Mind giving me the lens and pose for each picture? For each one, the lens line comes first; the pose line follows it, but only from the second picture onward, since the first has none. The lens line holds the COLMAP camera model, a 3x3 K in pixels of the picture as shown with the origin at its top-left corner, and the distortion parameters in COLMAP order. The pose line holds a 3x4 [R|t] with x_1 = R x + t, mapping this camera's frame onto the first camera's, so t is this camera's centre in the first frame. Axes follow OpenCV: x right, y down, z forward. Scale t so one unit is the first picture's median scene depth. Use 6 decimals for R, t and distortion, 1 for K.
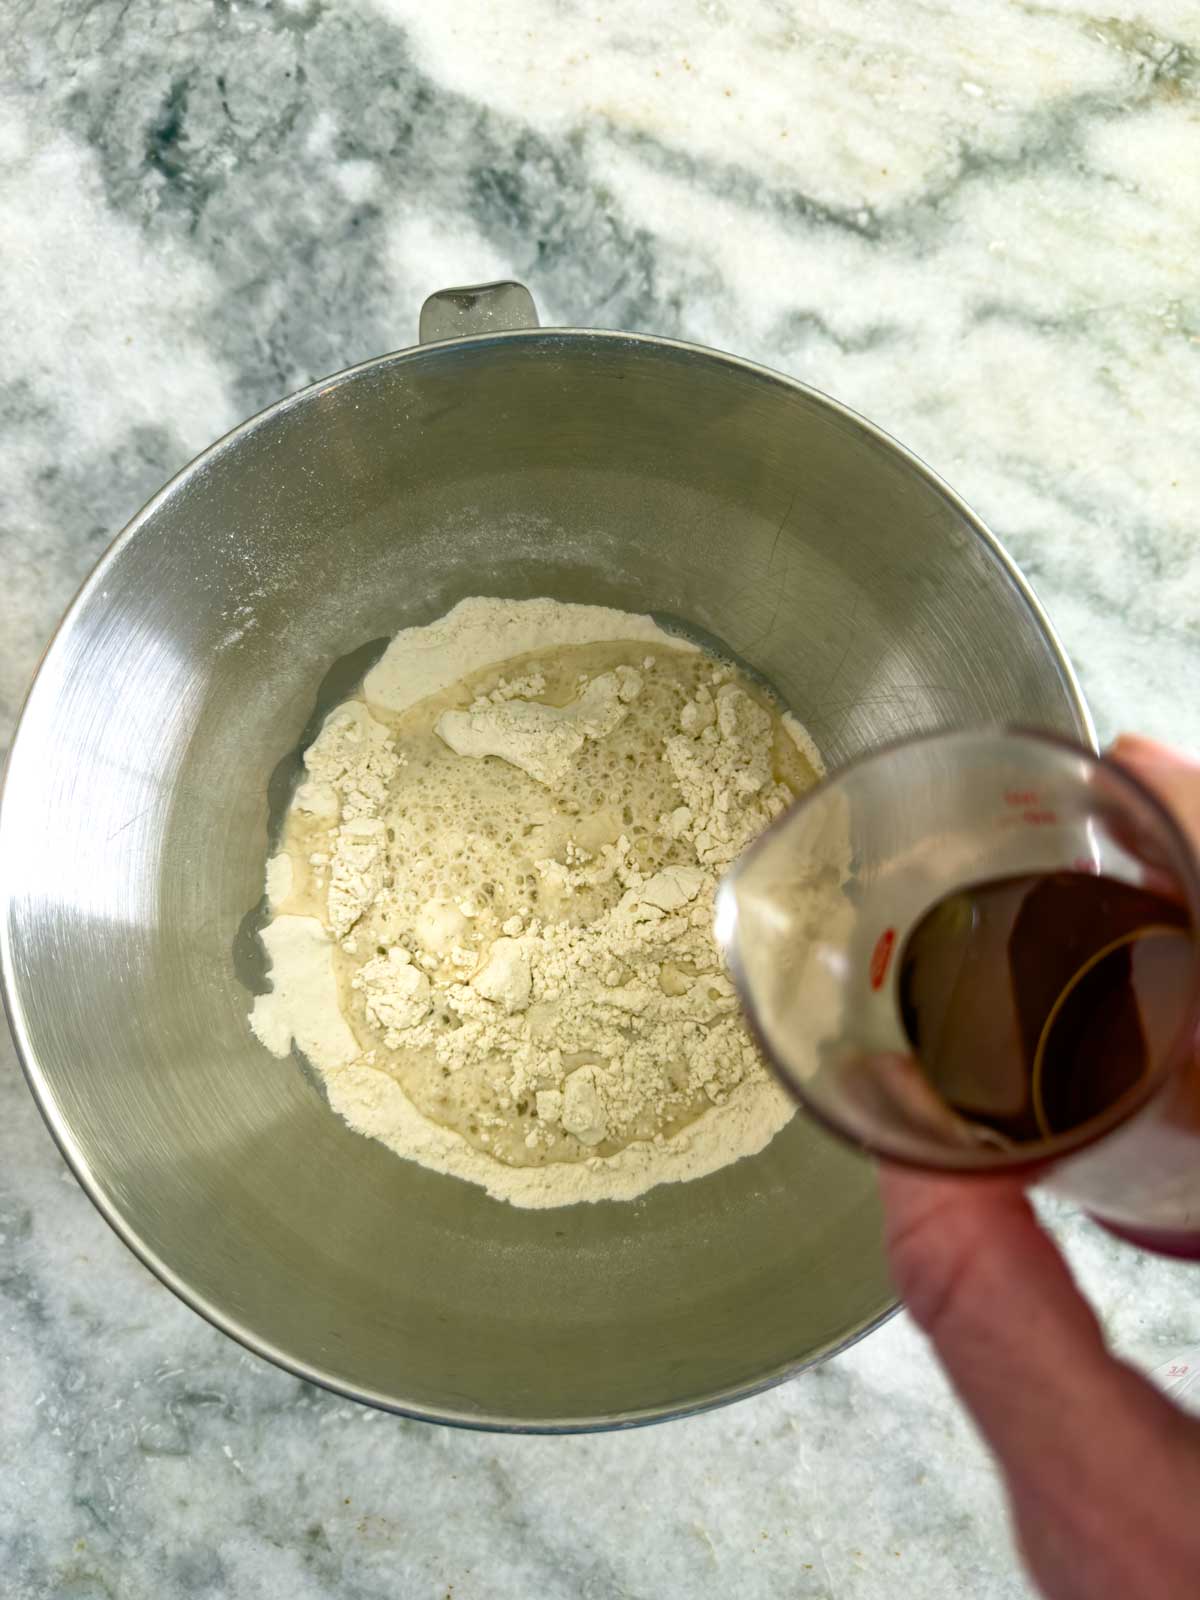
lens RADIAL K [[1113.0, 0, 587.1], [0, 1113.0, 801.8], [0, 0, 1]] dist [-0.028056, 0.015989]
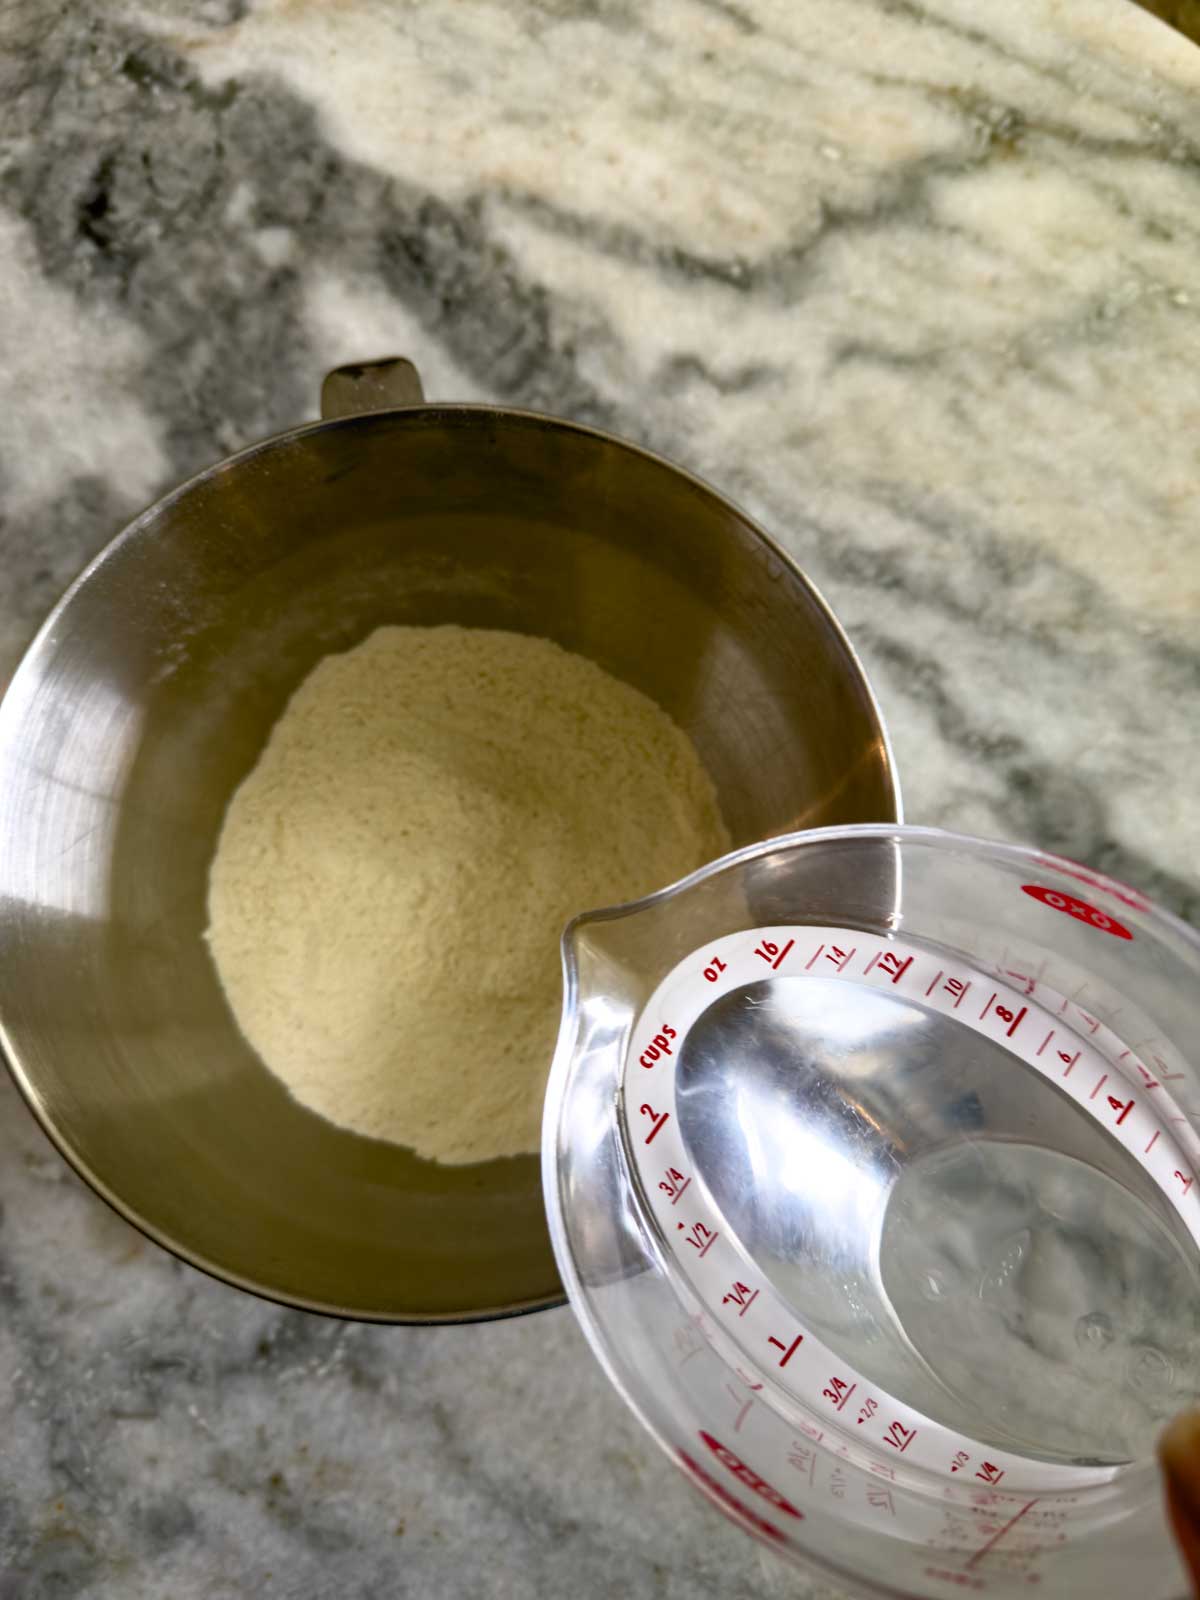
lens RADIAL K [[1135.2, 0, 605.4], [0, 1135.2, 795.7], [0, 0, 1]] dist [-0.021059, 0.005267]
pose [[0.998240, -0.040500, 0.043319, 0.049692], [0.041274, 0.999001, -0.017122, 0.013164], [-0.042583, 0.018880, 0.998915, -0.122095]]
